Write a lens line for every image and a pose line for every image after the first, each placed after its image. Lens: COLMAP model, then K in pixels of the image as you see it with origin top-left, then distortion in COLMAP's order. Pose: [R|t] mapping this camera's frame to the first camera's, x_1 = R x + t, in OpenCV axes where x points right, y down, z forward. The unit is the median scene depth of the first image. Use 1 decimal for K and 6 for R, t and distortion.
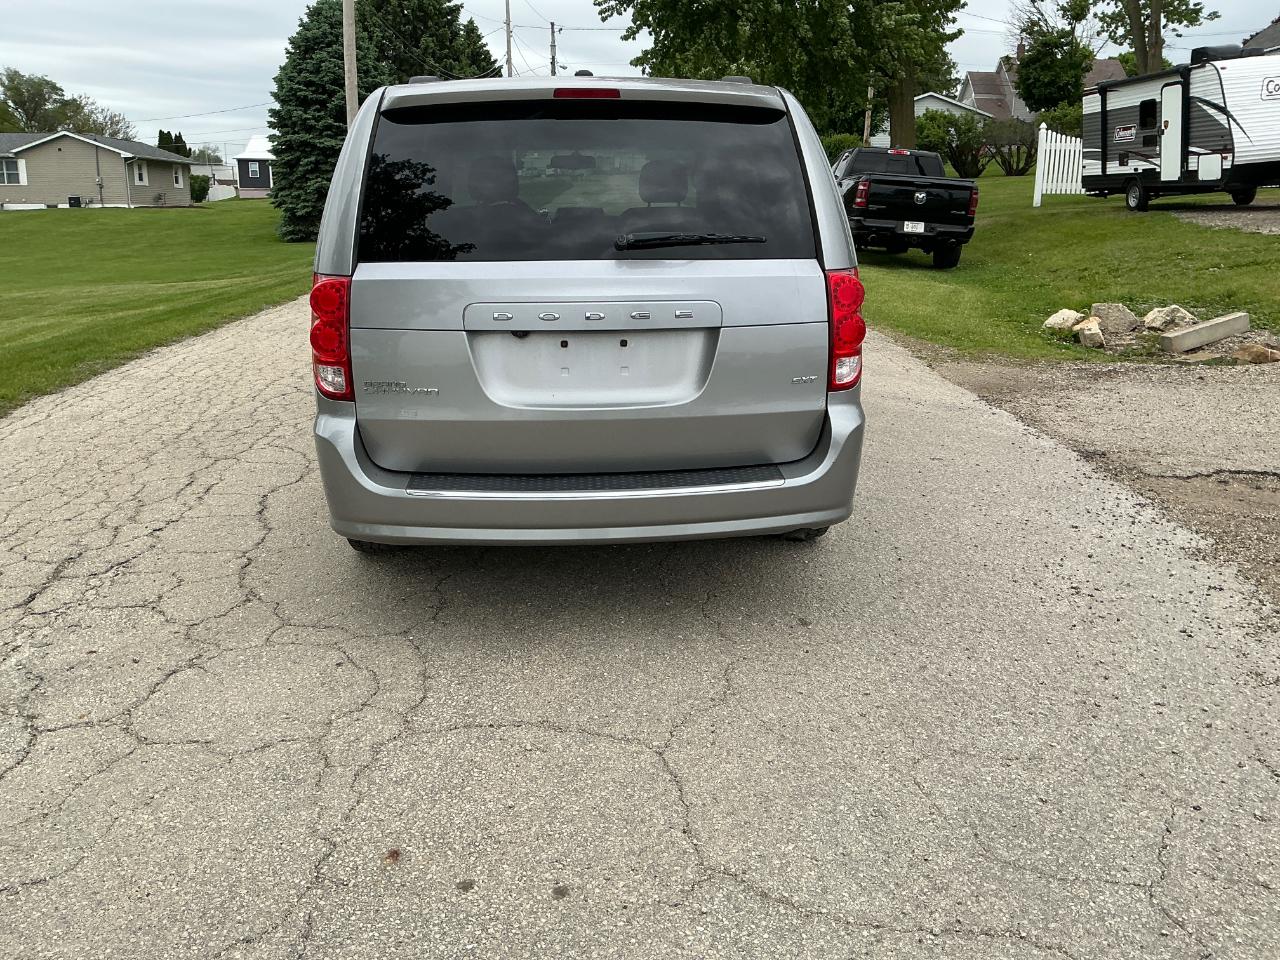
lens RADIAL K [[1070.1, 0, 638.6], [0, 1070.1, 483.1], [0, 0, 1]] dist [0.089557, -0.168445]
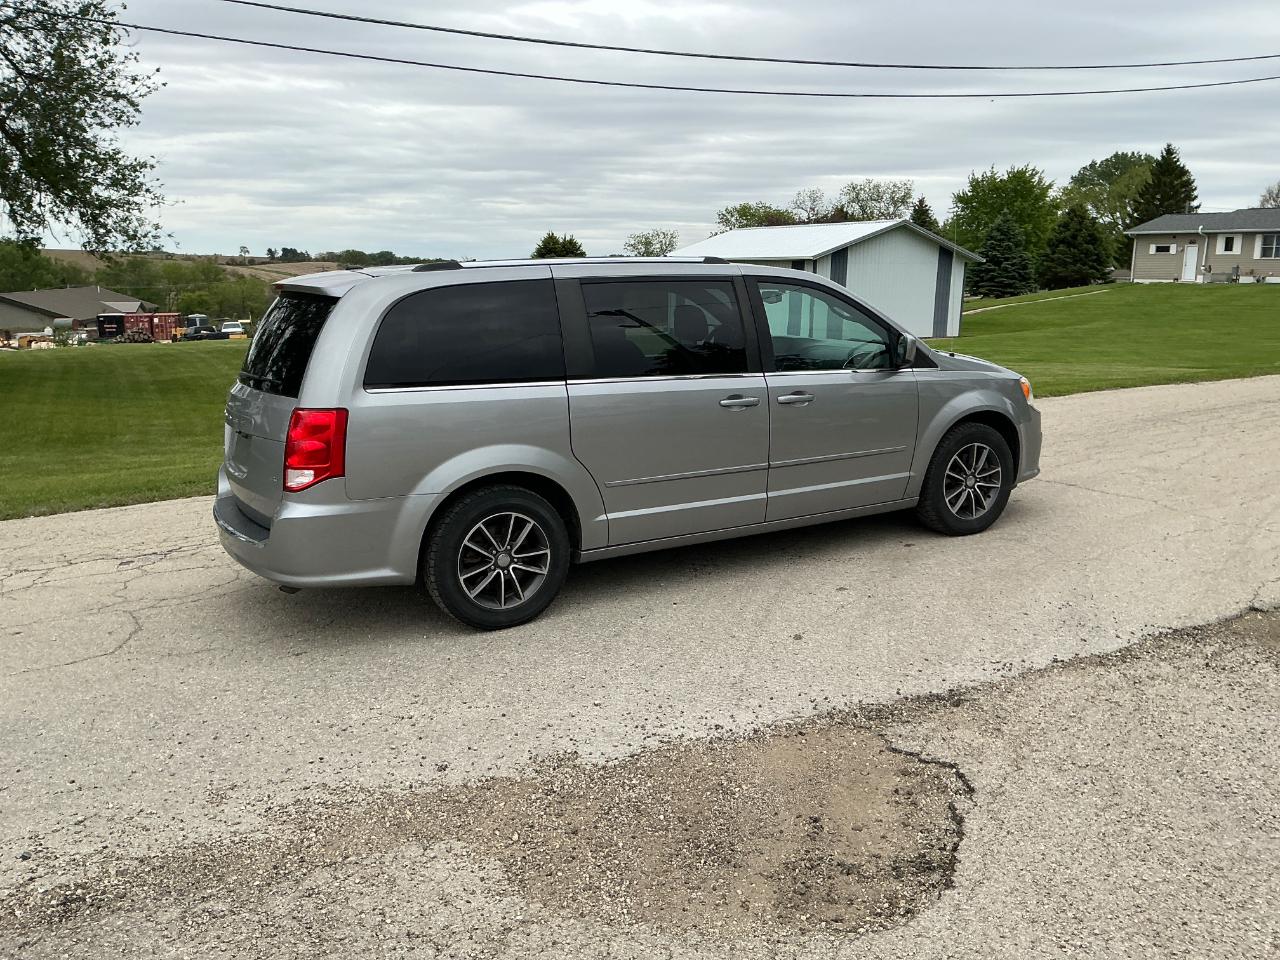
lens RADIAL K [[1070.1, 0, 637.6], [0, 1070.1, 481.3], [0, 0, 1]] dist [0.089557, -0.168445]
pose [[0.426353, 0.171542, -0.888142, 0.138973], [-0.223468, 0.971394, 0.080346, -0.026795], [0.876519, 0.164216, 0.452491, 0.063839]]
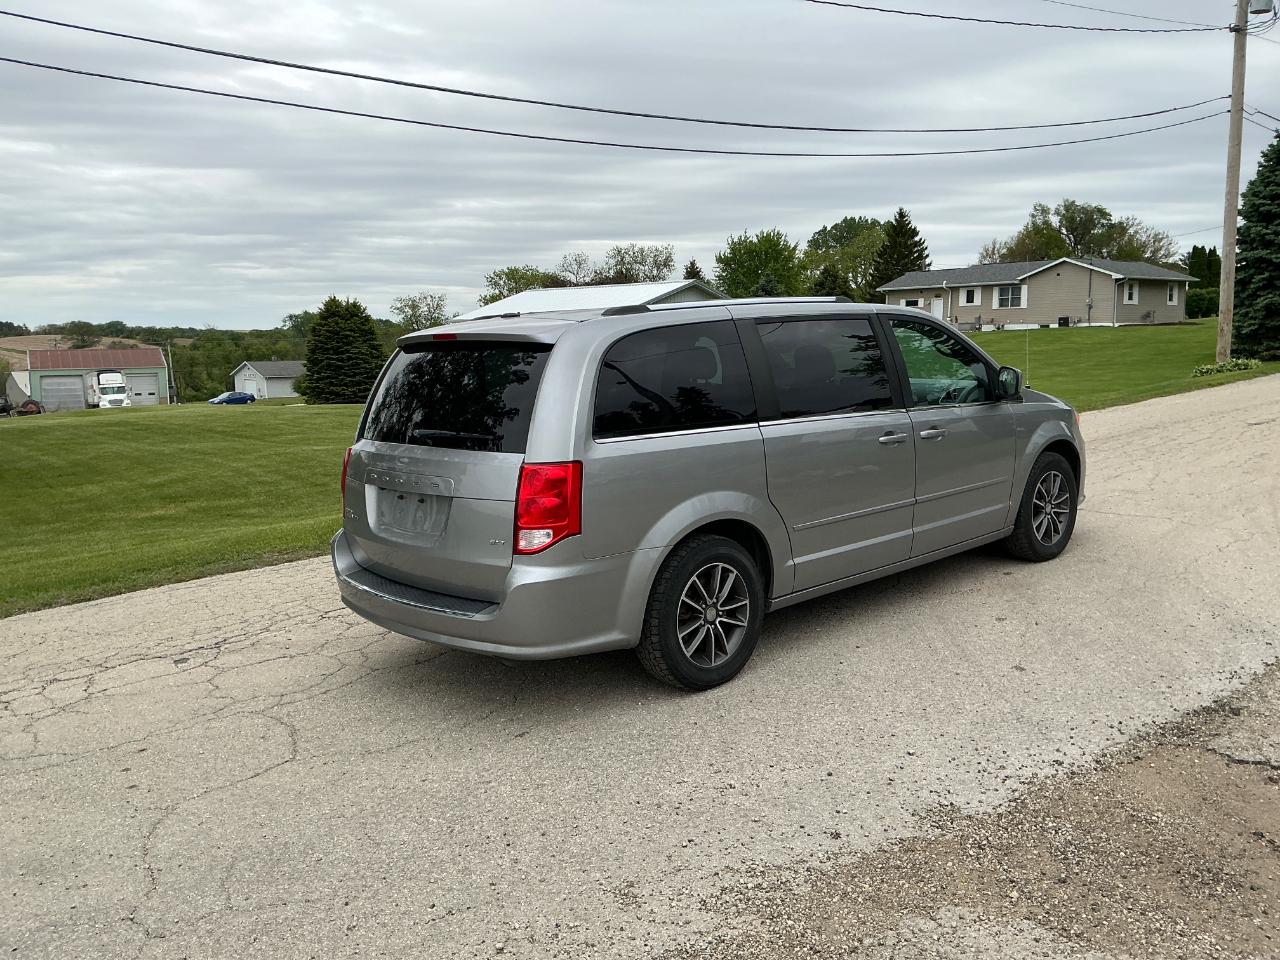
lens RADIAL K [[1070.1, 0, 637.1], [0, 1070.1, 489.7], [0, 0, 1]] dist [0.089557, -0.168445]
pose [[0.616292, 0.098396, -0.781346, 0.107413], [-0.169940, 0.985404, -0.009948, -0.014803], [0.768963, 0.138913, 0.624018, 0.024673]]
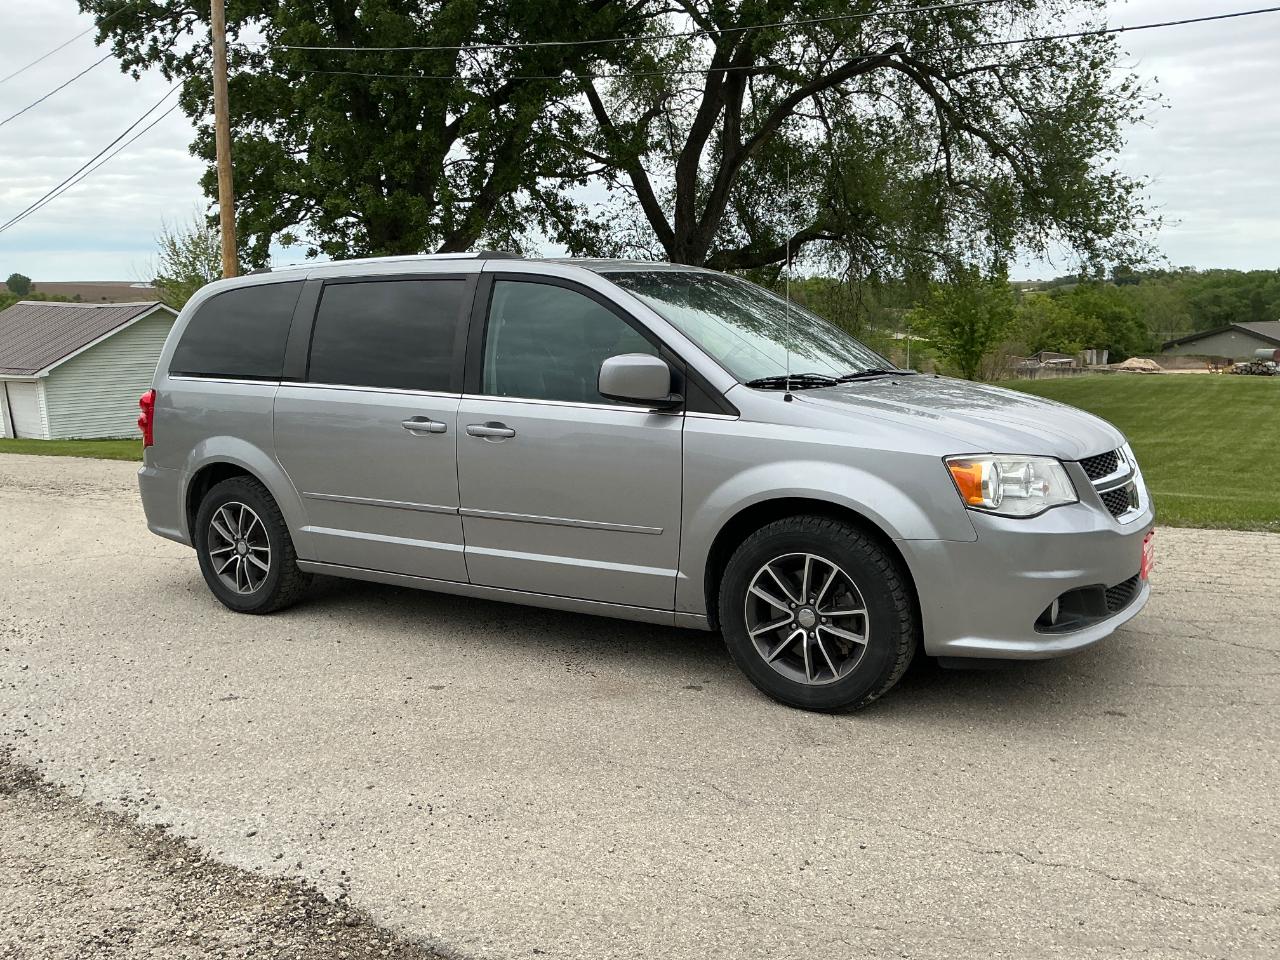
lens RADIAL K [[1070.1, 0, 633.5], [0, 1070.1, 473.4], [0, 0, 1]] dist [0.089557, -0.168445]
pose [[-0.599331, 0.123366, -0.790938, 0.095894], [-0.190517, 0.937681, 0.290618, -0.061996], [0.777500, 0.324863, -0.538478, 0.220455]]
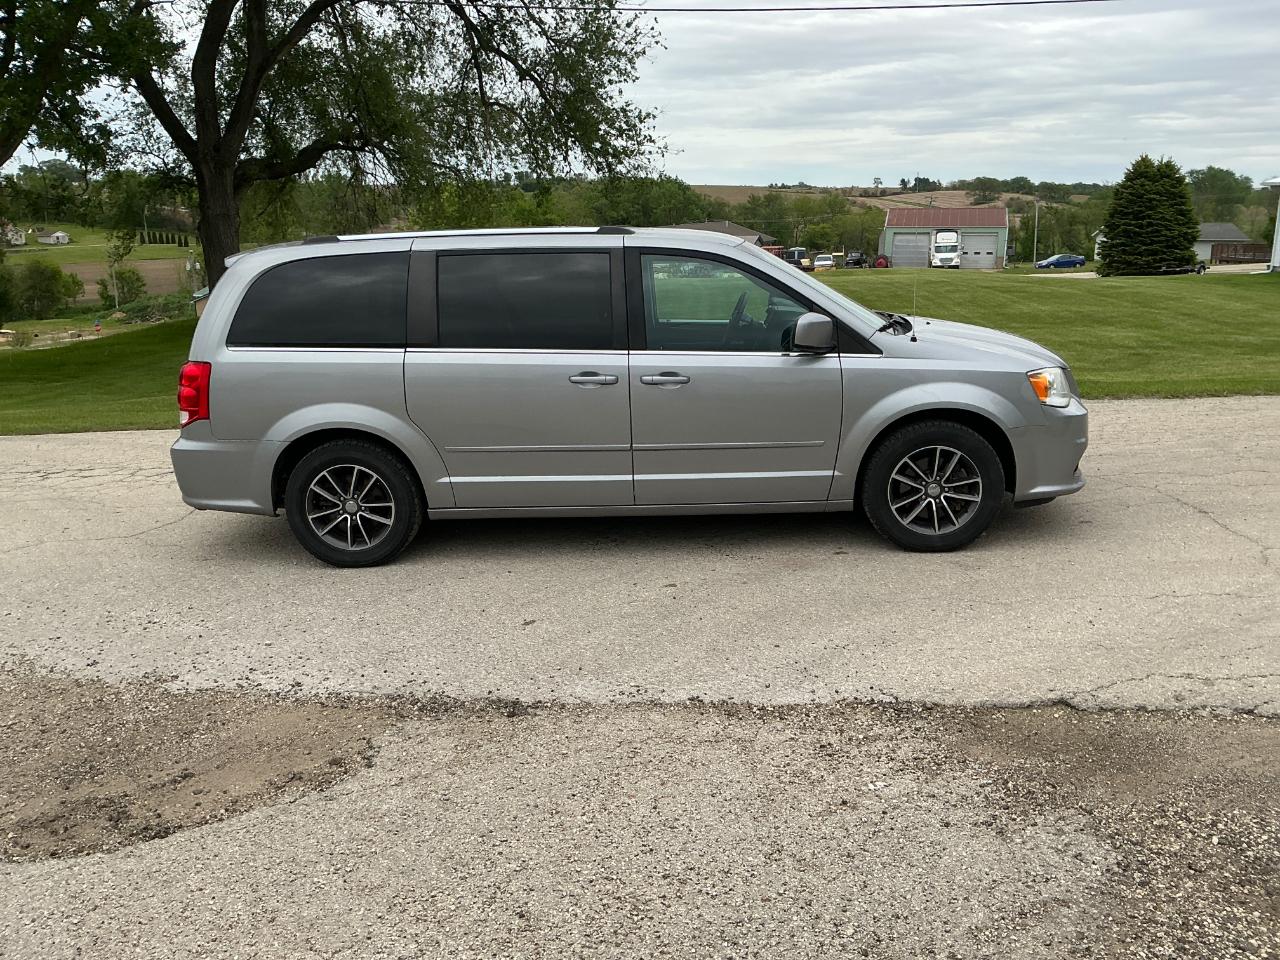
lens RADIAL K [[1070.1, 0, 635.5], [0, 1070.1, 479.3], [0, 0, 1]] dist [0.089557, -0.168445]
pose [[-0.122245, 0.245024, -0.961779, 0.152782], [-0.232161, 0.935103, 0.267737, -0.054959], [0.964965, 0.256017, -0.057426, 0.154890]]
